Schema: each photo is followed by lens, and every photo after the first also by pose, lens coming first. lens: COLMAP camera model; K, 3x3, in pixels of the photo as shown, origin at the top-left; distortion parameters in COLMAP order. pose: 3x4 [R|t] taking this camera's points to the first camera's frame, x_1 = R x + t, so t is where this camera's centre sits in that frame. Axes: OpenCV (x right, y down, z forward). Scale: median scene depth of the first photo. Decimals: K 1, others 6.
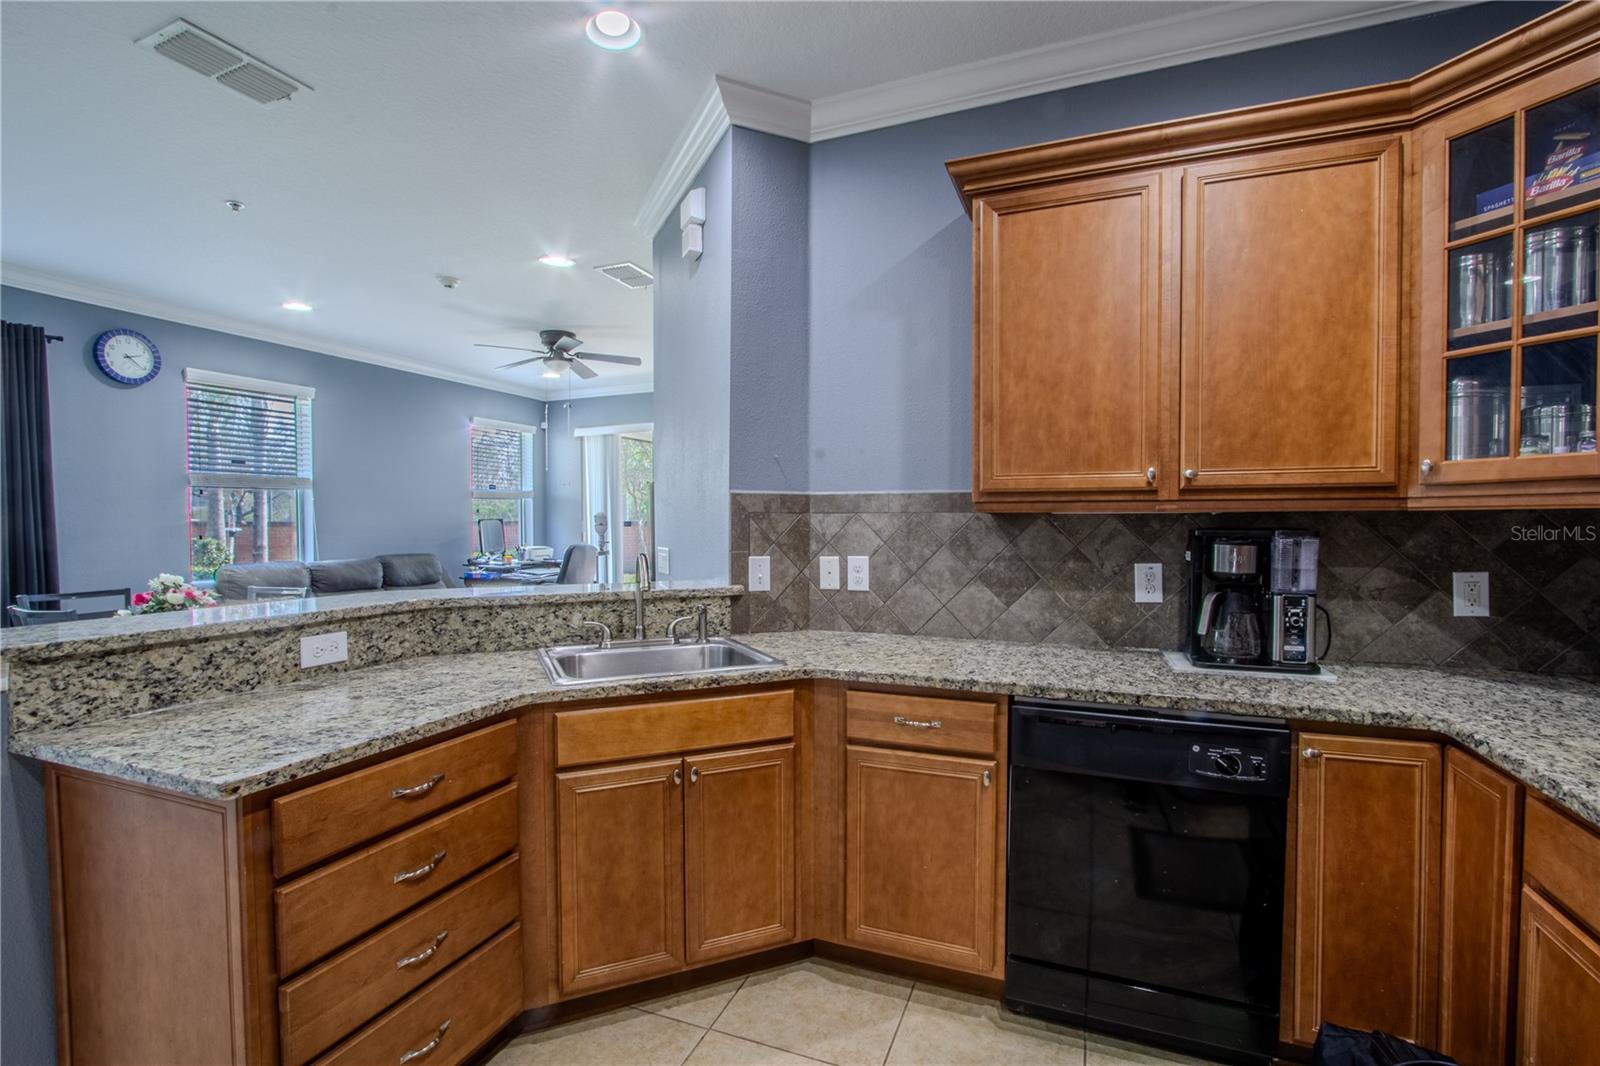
lens RADIAL K [[737.4, 0, 797.0], [0, 737.4, 544.2], [0, 0, 1]] dist [-0.026320, 0.006200]
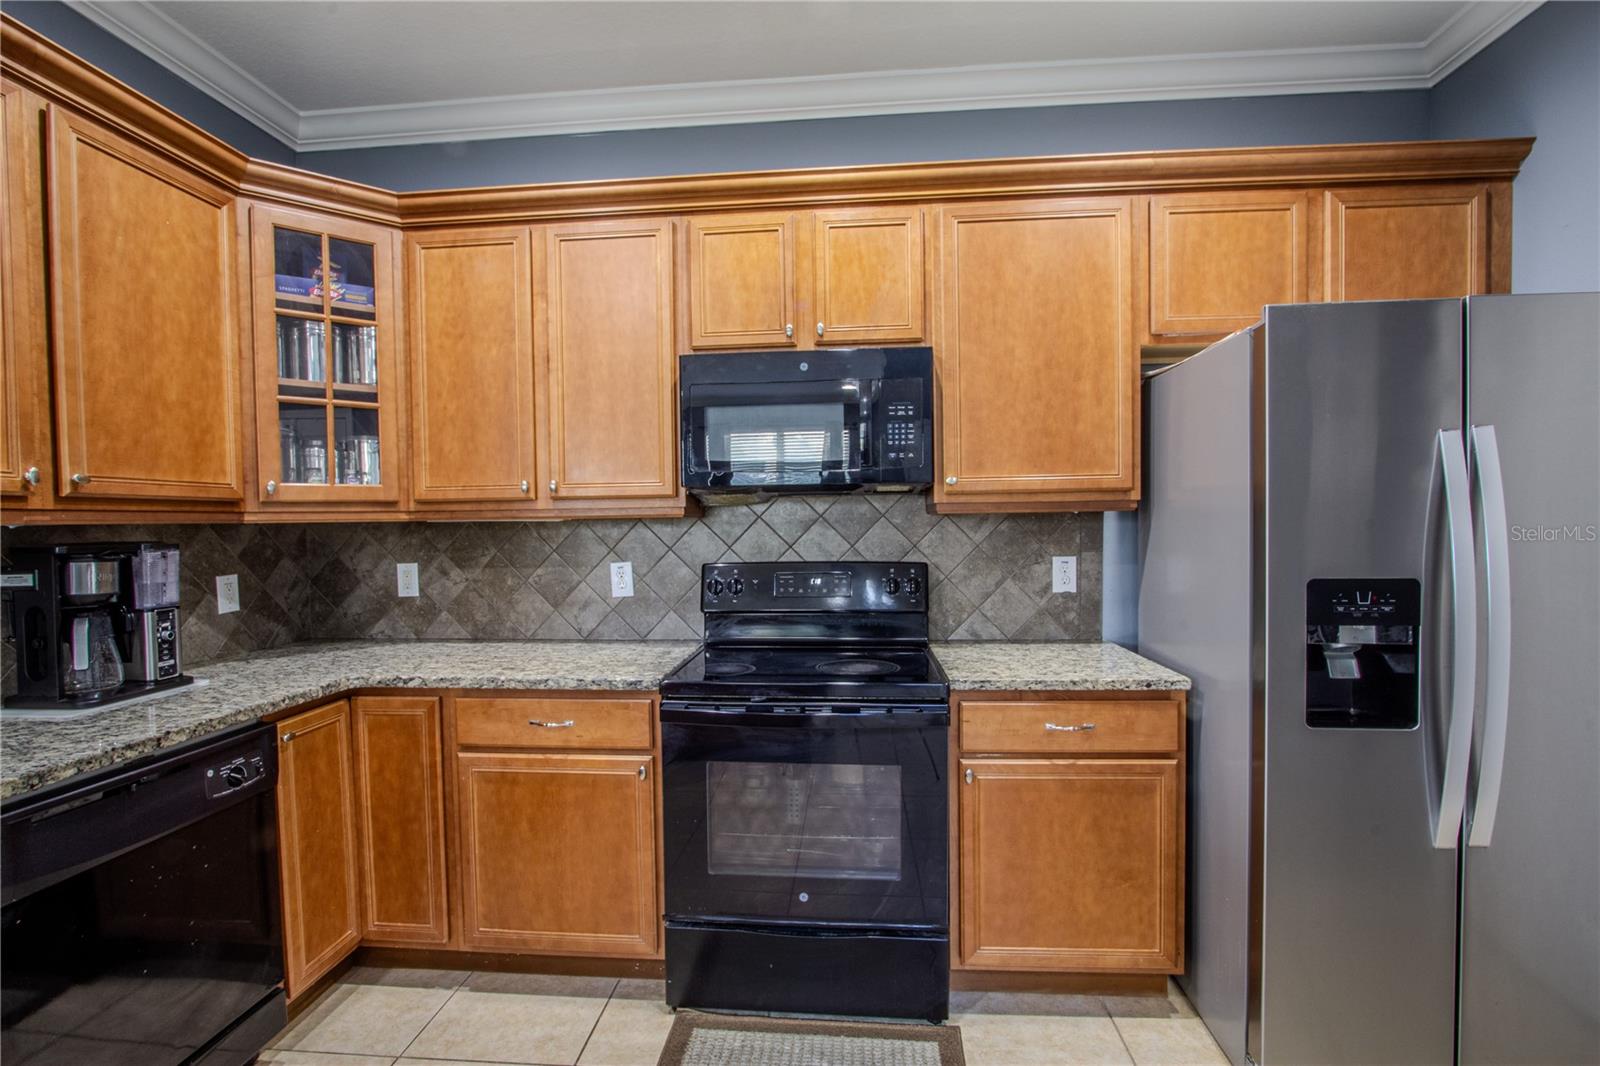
lens RADIAL K [[737.4, 0, 797.0], [0, 737.4, 544.2], [0, 0, 1]] dist [-0.026320, 0.006200]
pose [[-0.292417, -0.022884, 0.956017, -0.492793], [0.044136, 0.998325, 0.037396, -0.016033], [-0.955272, 0.053130, -0.290917, 0.460123]]
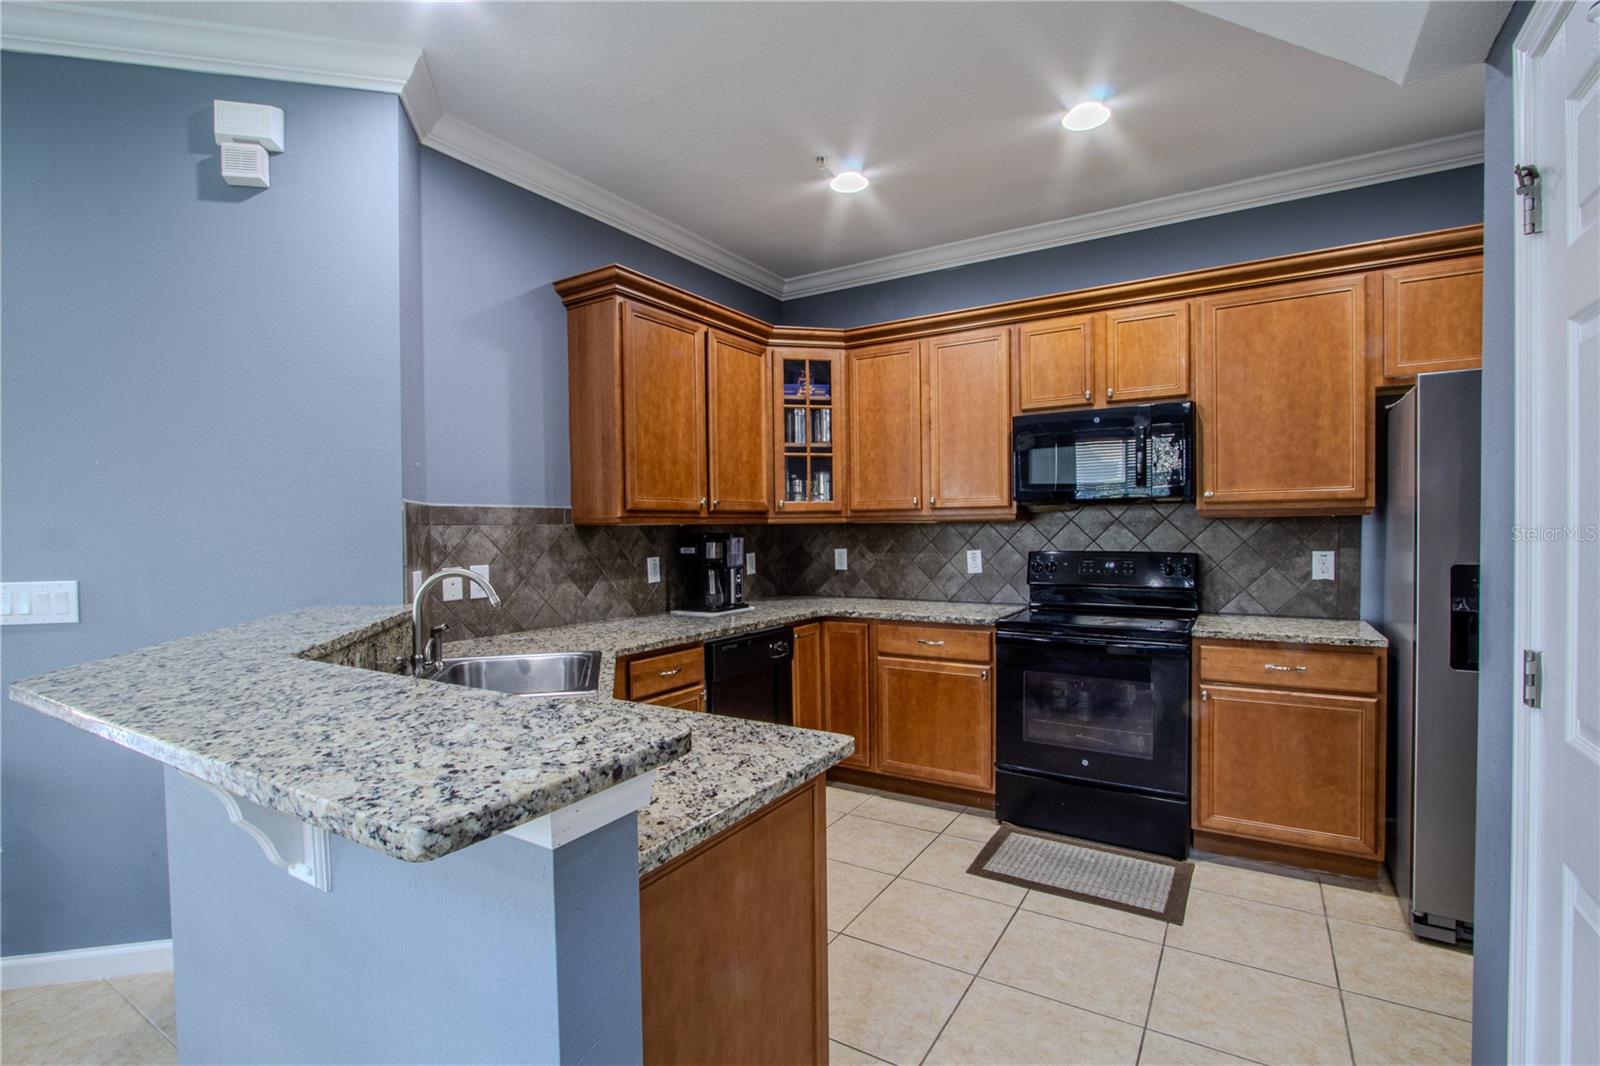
lens RADIAL K [[737.4, 0, 797.0], [0, 737.4, 544.2], [0, 0, 1]] dist [-0.026320, 0.006200]
pose [[0.176221, -0.023197, 0.984077, -1.182566], [0.042489, 0.998970, 0.015940, -0.015975], [-0.983433, 0.039004, 0.177025, 0.496574]]
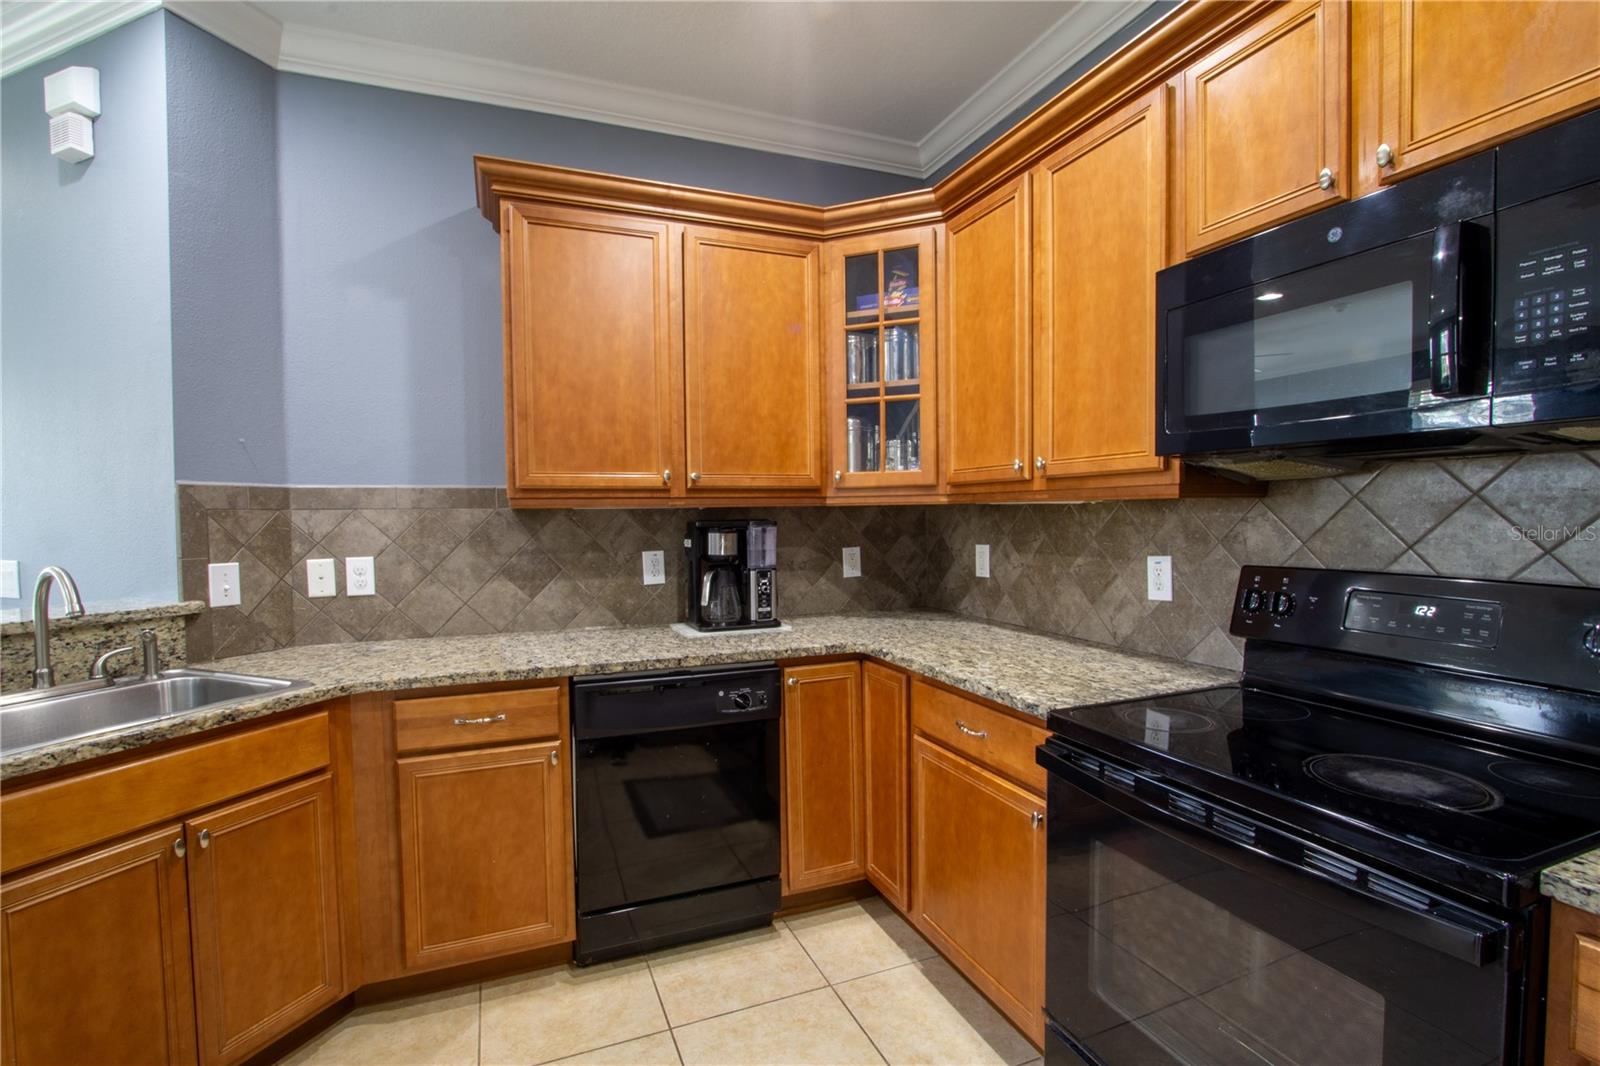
lens RADIAL K [[737.4, 0, 797.0], [0, 737.4, 544.2], [0, 0, 1]] dist [-0.026320, 0.006200]
pose [[0.717069, -0.035709, 0.696087, -0.209196], [0.031230, 0.999330, 0.019095, -0.000098], [-0.696302, 0.008046, 0.717704, -0.011267]]
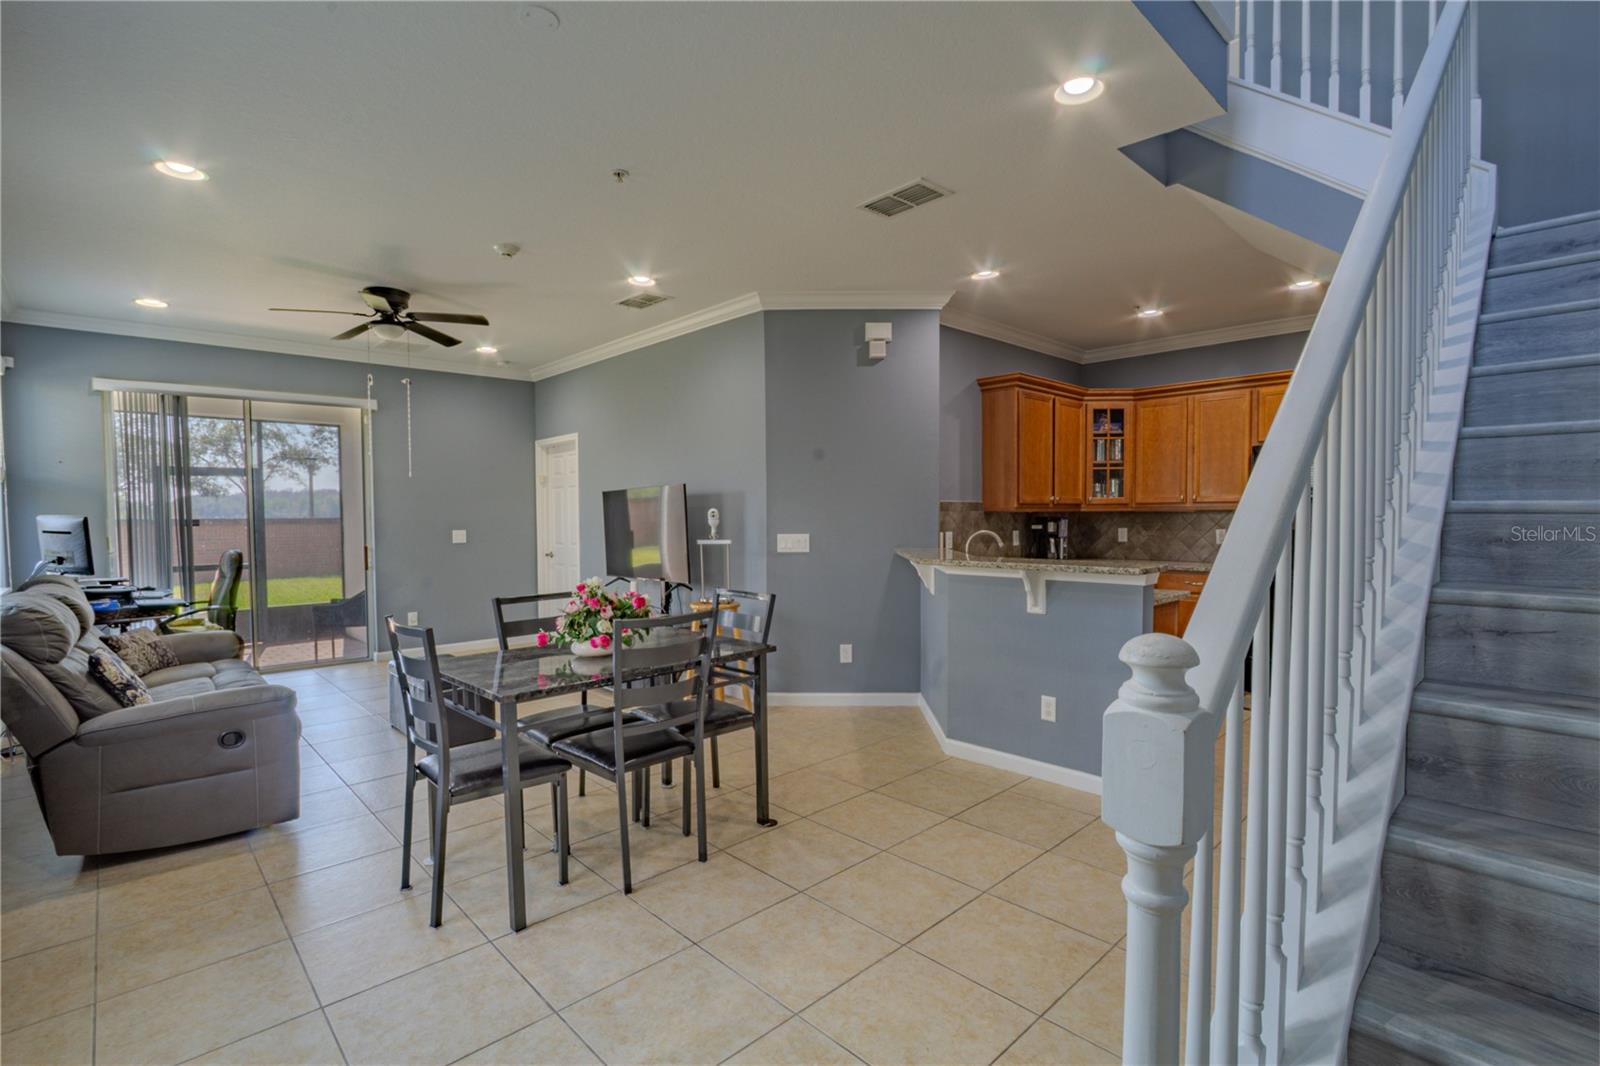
lens RADIAL K [[737.4, 0, 797.0], [0, 737.4, 544.2], [0, 0, 1]] dist [-0.026320, 0.006200]
pose [[0.416704, -0.036661, 0.908303, -2.674591], [0.033055, 0.999137, 0.025162, -0.021428], [-0.908441, 0.019539, 0.417556, 0.715783]]
